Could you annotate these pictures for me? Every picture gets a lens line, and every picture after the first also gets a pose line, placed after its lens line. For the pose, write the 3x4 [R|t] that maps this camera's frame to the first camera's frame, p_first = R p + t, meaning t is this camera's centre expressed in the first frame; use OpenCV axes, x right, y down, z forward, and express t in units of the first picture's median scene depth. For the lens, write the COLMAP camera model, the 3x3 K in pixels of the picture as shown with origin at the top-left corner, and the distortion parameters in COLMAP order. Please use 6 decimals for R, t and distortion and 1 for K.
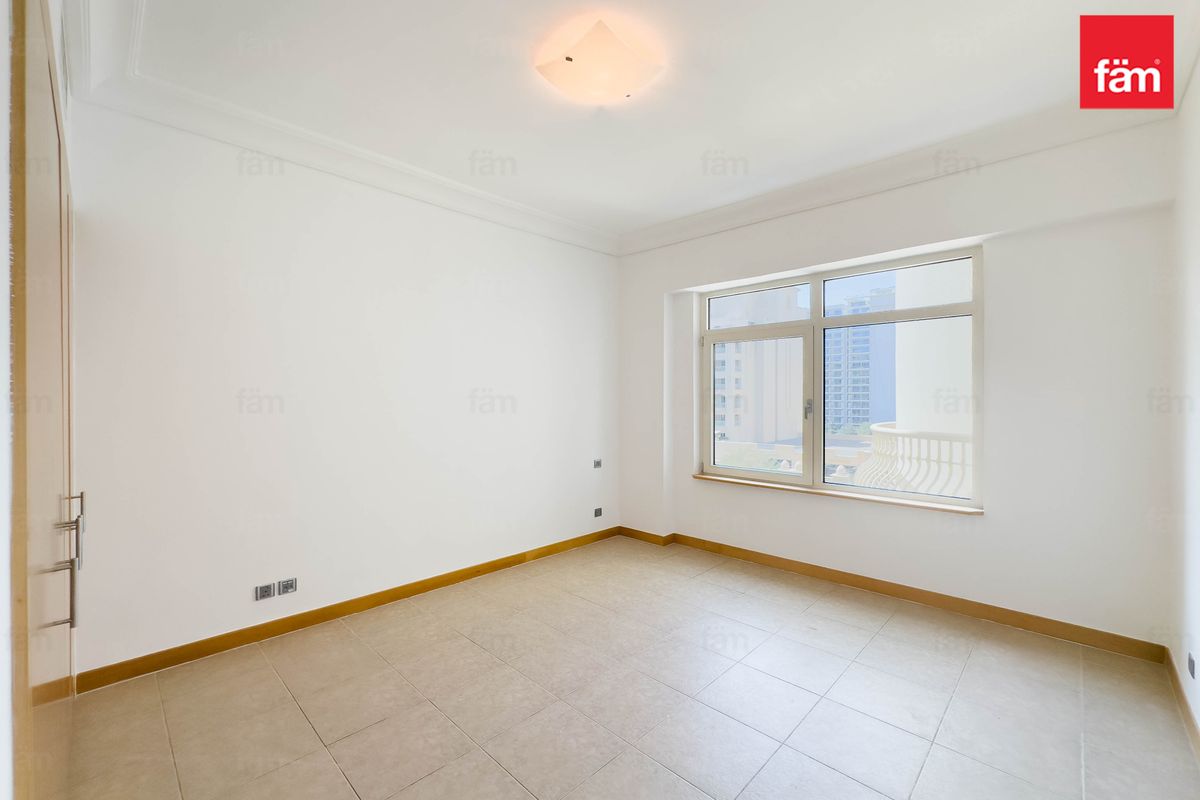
lens RADIAL K [[488.2, 0, 594.1], [0, 488.2, 399.1], [0, 0, 1]] dist [-0.000758, 0.000003]
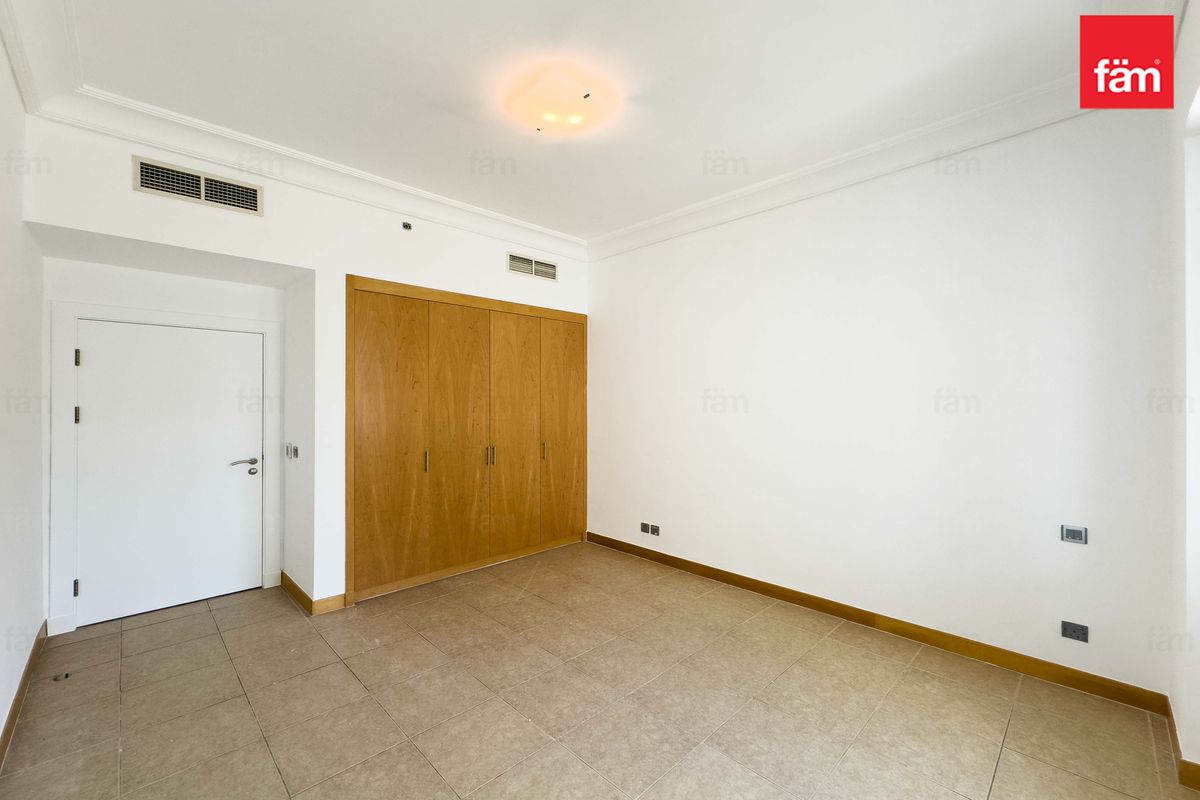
lens RADIAL K [[494.7, 0, 600.0], [0, 494.7, 400.0], [0, 0, 1]] dist [-0.000730, -0.000031]
pose [[-0.013083, 0.000056, -0.999914, 0.864199], [-0.003776, 0.999993, 0.000106, -0.007568], [0.999907, 0.003777, -0.013083, 0.853547]]
